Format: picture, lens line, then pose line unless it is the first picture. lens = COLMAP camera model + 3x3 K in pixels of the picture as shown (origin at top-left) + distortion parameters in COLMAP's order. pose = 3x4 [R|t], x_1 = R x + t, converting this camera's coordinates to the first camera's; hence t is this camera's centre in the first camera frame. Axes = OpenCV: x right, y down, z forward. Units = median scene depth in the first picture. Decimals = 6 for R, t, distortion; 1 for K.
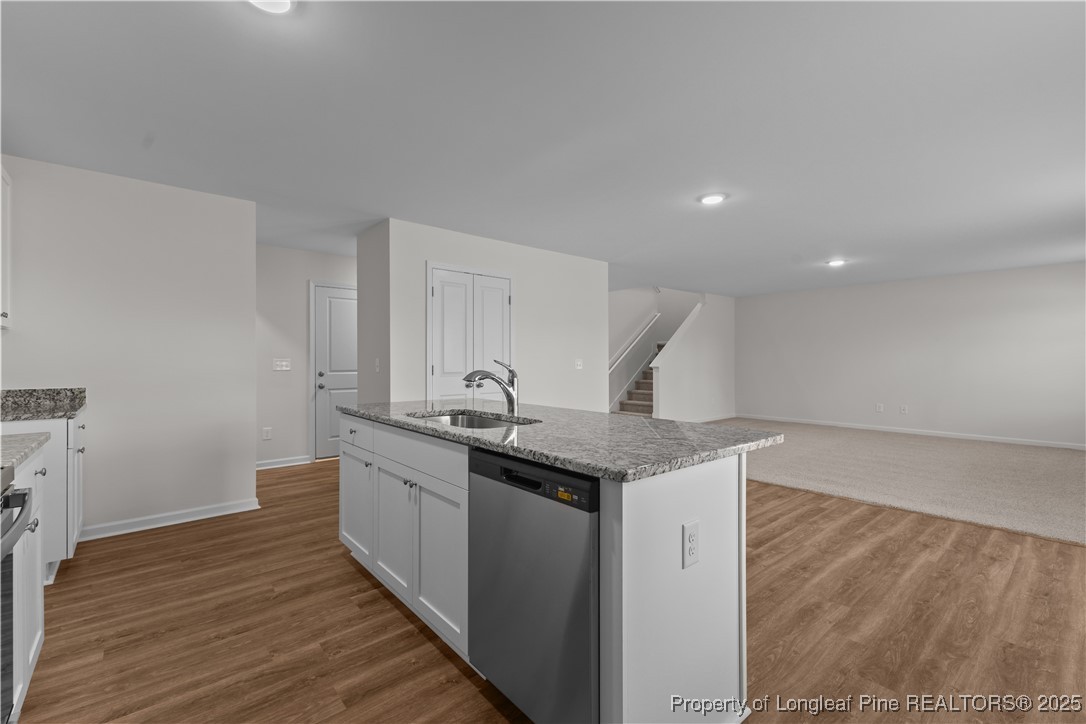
lens RADIAL K [[472.6, 0, 538.9], [0, 472.6, 355.4], [0, 0, 1]] dist [0.009604, -0.002024]
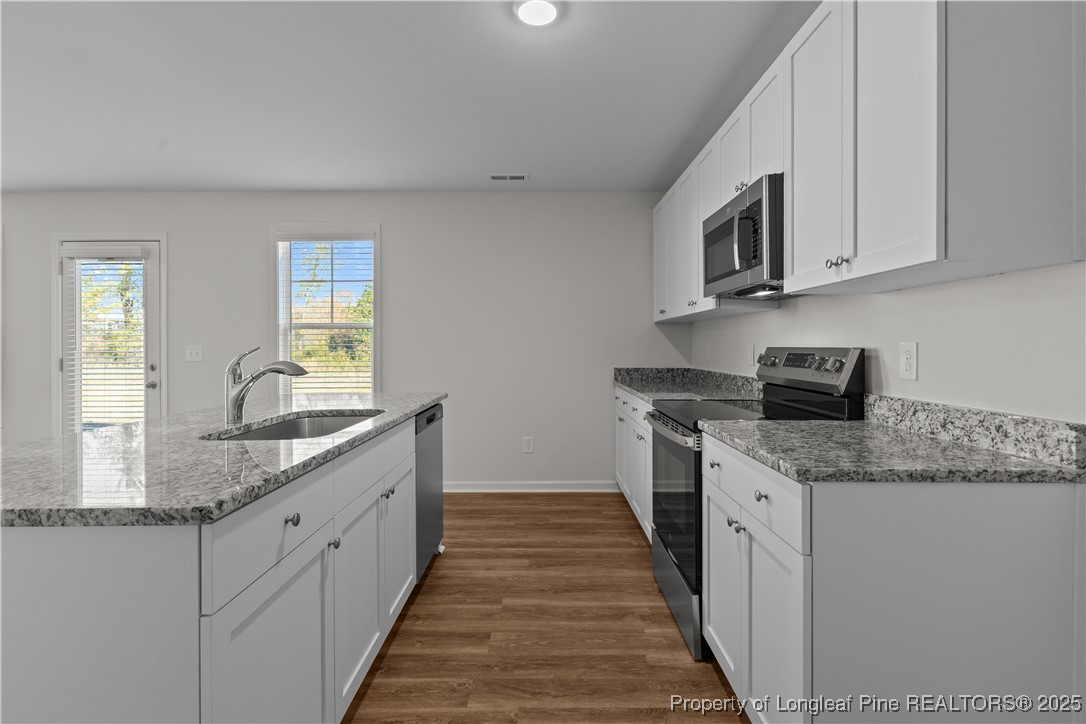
lens RADIAL K [[526.7, 0, 542.6], [0, 526.7, 355.4], [0, 0, 1]] dist [0.015104, -0.000005]
pose [[-0.762715, -0.003144, 0.646727, -1.162718], [0.007176, 0.999885, 0.013323, 0.009211], [-0.646695, 0.014803, -0.762605, 1.630858]]
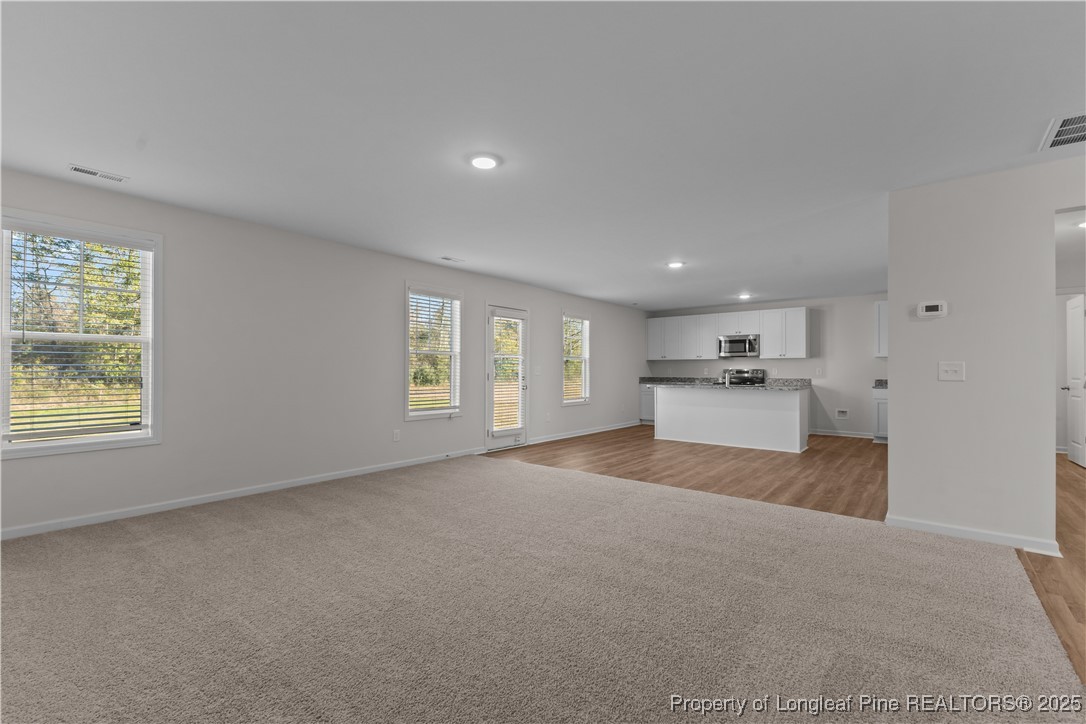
lens RADIAL K [[472.6, 0, 538.1], [0, 472.6, 363.6], [0, 0, 1]] dist [0.009604, -0.002024]
pose [[-0.985283, -0.003062, -0.170904, 2.055340], [0.001210, 0.999690, -0.024888, 0.069040], [0.170927, -0.024728, -0.984973, 4.721750]]
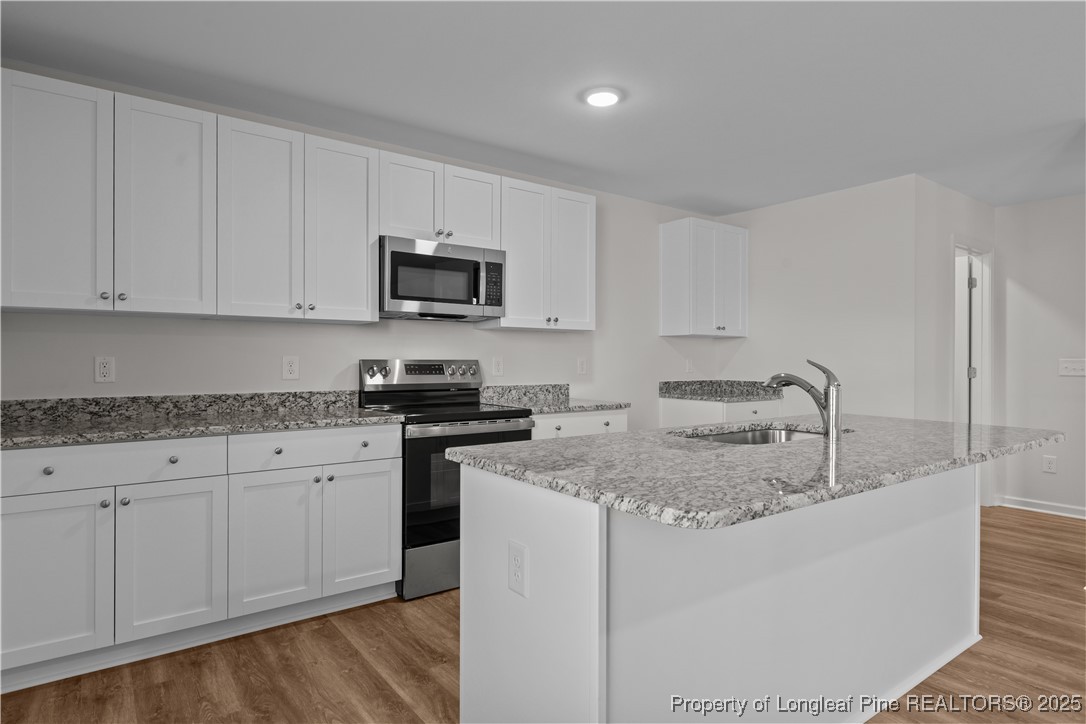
lens RADIAL K [[603.4, 0, 539.2], [0, 603.4, 366.0], [0, 0, 1]] dist [0.004904, 0.000206]
pose [[-0.072920, 0.013232, -0.997250, 1.023688], [0.004453, 0.999906, 0.012942, 0.006816], [0.997328, -0.003497, -0.072973, 0.807054]]
